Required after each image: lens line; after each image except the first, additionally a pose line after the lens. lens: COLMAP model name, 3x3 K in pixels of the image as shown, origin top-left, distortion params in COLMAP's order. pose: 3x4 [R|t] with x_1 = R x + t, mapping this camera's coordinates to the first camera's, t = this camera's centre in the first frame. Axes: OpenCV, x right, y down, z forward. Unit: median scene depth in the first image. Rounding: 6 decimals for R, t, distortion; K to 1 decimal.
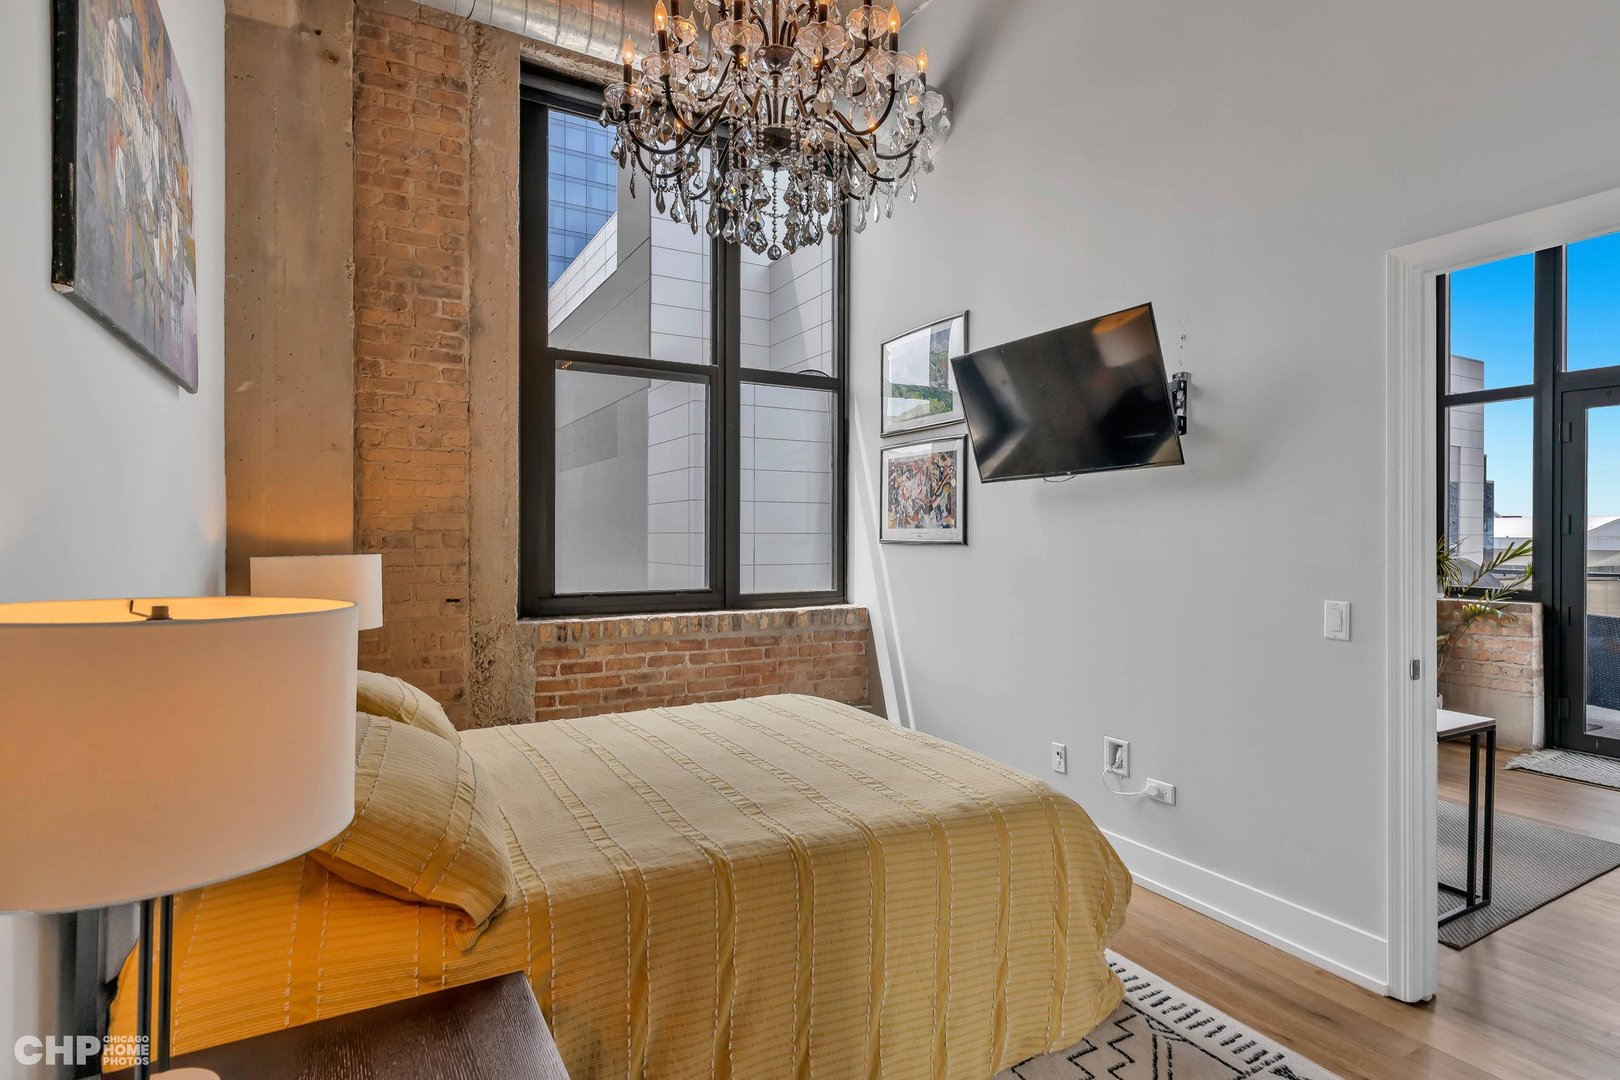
lens RADIAL K [[818.2, 0, 820.1], [0, 818.2, 532.6], [0, 0, 1]] dist [-0.002089, -0.000401]
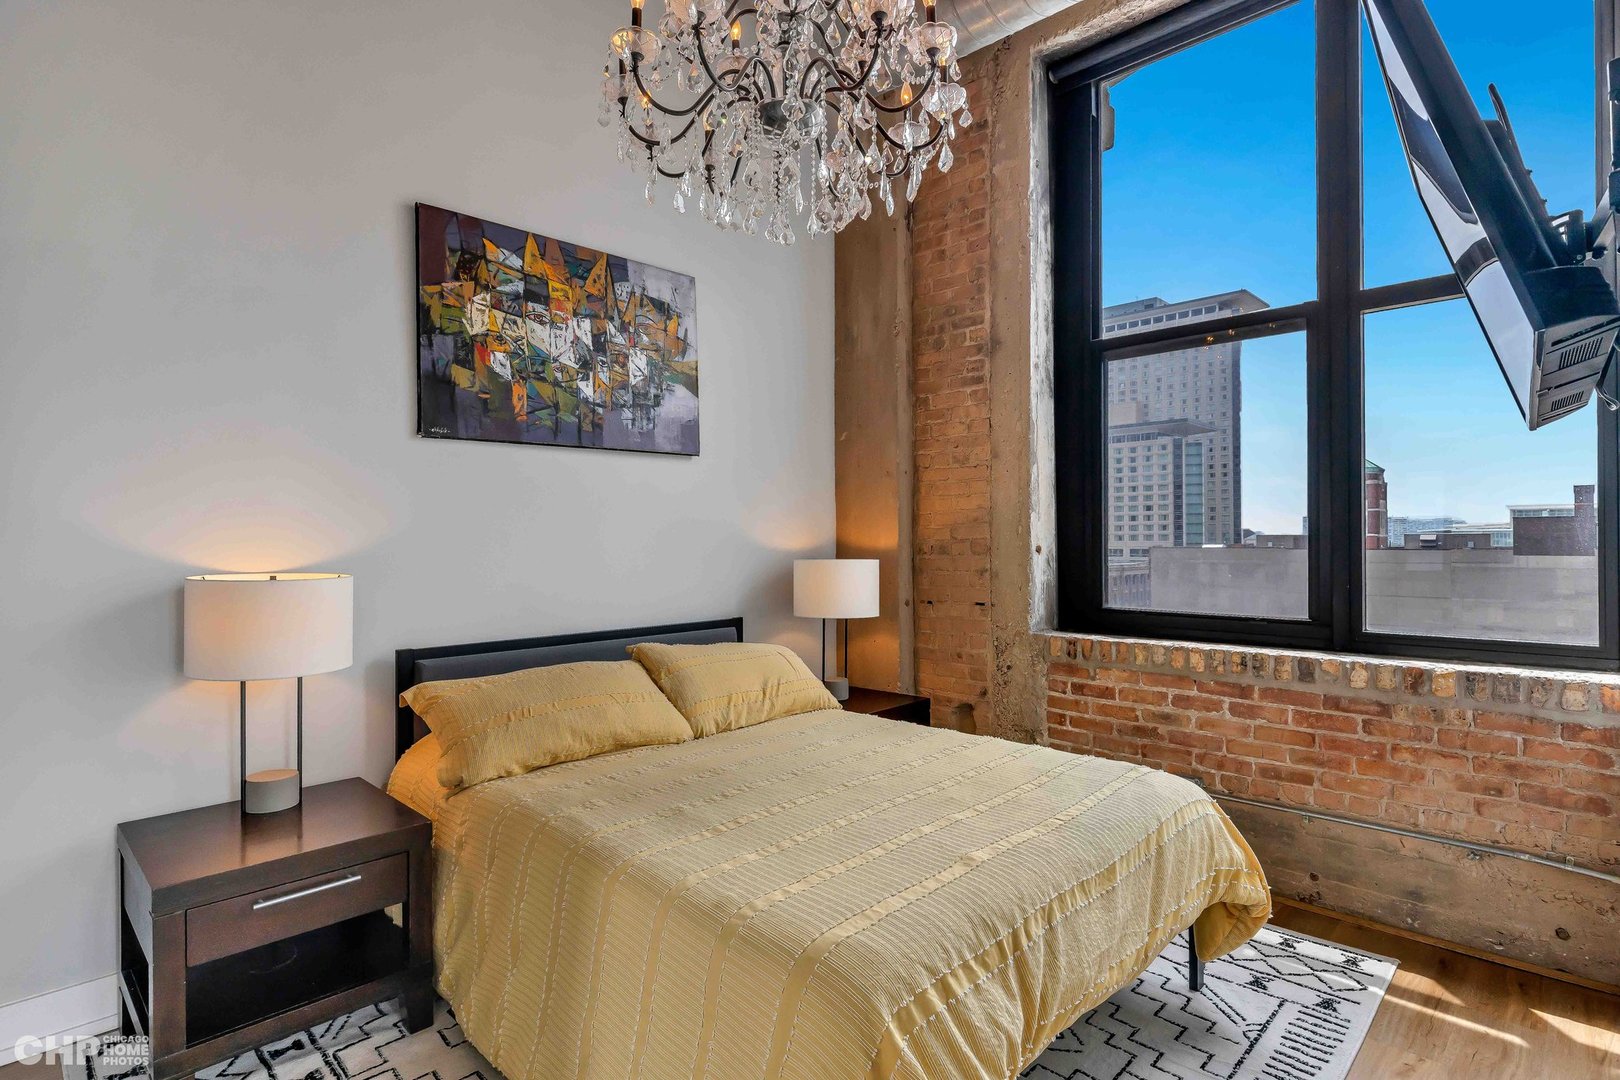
lens RADIAL K [[818.2, 0, 819.2], [0, 818.2, 535.8], [0, 0, 1]] dist [-0.002089, -0.000401]
pose [[0.278372, -0.008397, -0.960437, 0.484416], [0.005282, 0.999960, -0.007212, -0.000270], [0.960459, -0.003066, 0.278405, 0.453842]]
